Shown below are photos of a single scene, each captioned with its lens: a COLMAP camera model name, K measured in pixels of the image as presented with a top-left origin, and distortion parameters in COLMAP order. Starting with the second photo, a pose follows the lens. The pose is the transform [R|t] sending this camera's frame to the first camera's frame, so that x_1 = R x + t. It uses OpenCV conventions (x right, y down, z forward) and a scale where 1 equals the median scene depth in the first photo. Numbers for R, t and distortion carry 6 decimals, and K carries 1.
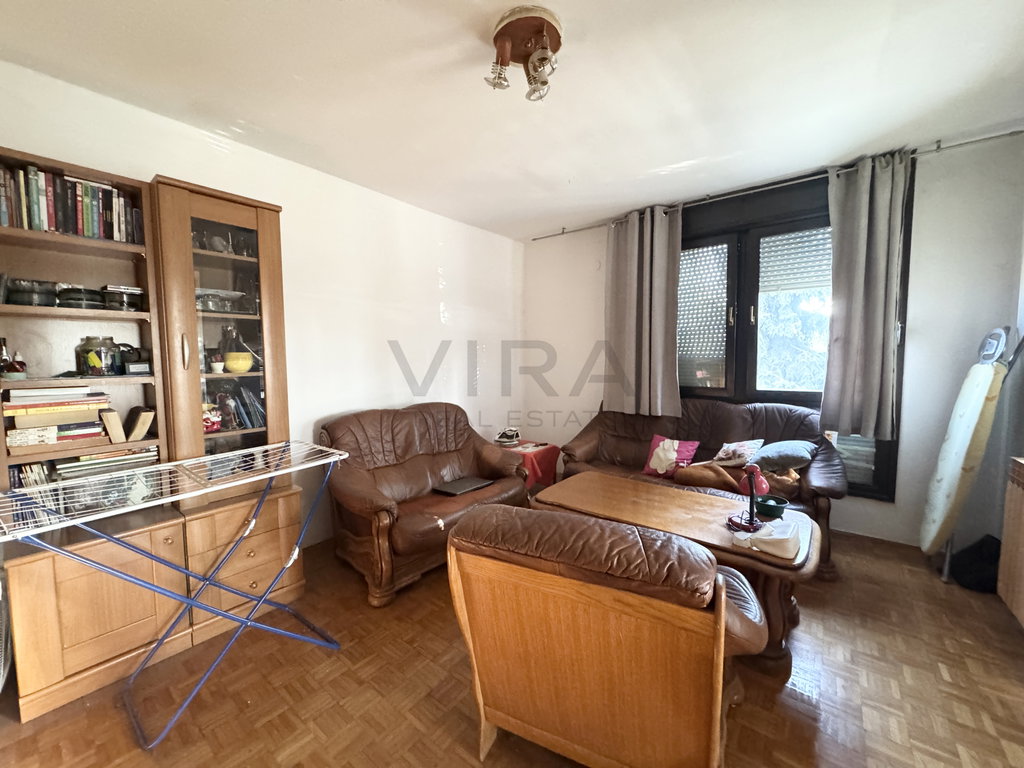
lens RADIAL K [[407.5, 0, 511.2], [0, 407.5, 384.8], [0, 0, 1]] dist [-0.006269, 0.000920]
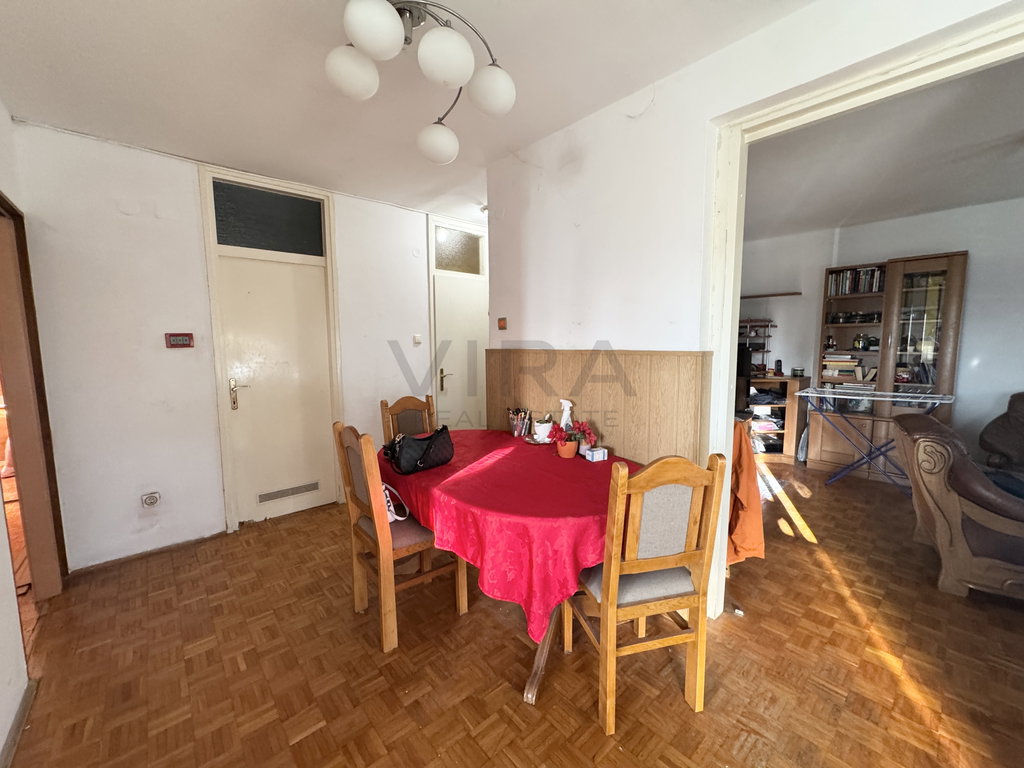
lens RADIAL K [[407.5, 0, 509.3], [0, 407.5, 383.0], [0, 0, 1]] dist [-0.006269, 0.000920]
pose [[-0.183227, 0.107131, -0.977216, 1.097427], [-0.065640, 0.990493, 0.120894, 0.005810], [0.980877, 0.086296, -0.174453, -0.361800]]
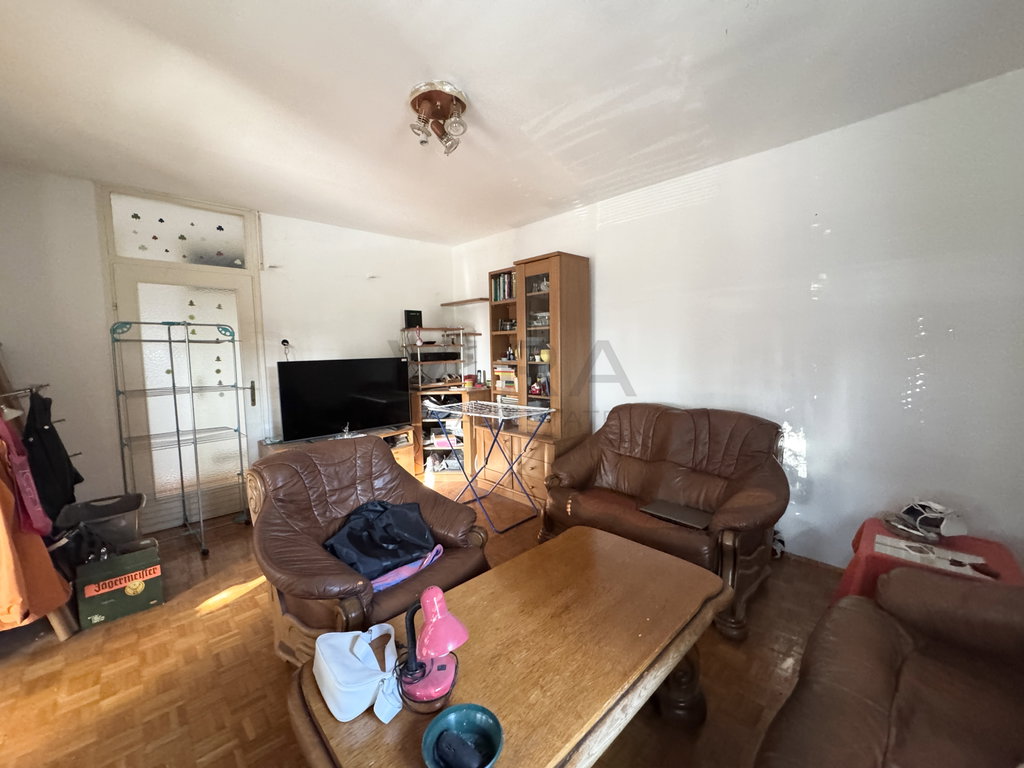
lens RADIAL K [[407.5, 0, 509.6], [0, 407.5, 387.2], [0, 0, 1]] dist [-0.006269, 0.000920]
pose [[-0.141841, 0.102840, -0.984533, 0.768273], [-0.053734, 0.992322, 0.111396, -0.080951], [0.988430, 0.068704, -0.135226, 0.838710]]
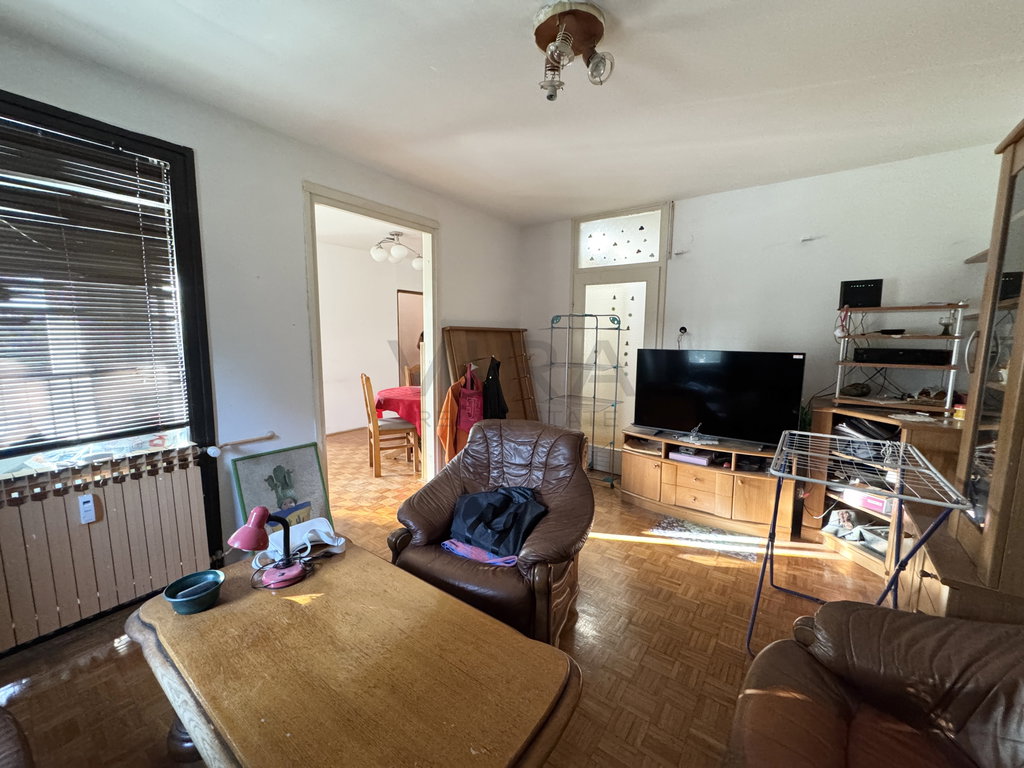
lens RADIAL K [[407.5, 0, 506.1], [0, 407.5, 384.1], [0, 0, 1]] dist [-0.006269, 0.000920]
pose [[-0.999382, 0.001841, -0.035103, 0.101885], [-0.005035, 0.980830, 0.194800, -0.122987], [0.034789, 0.194857, -0.980215, 1.254024]]
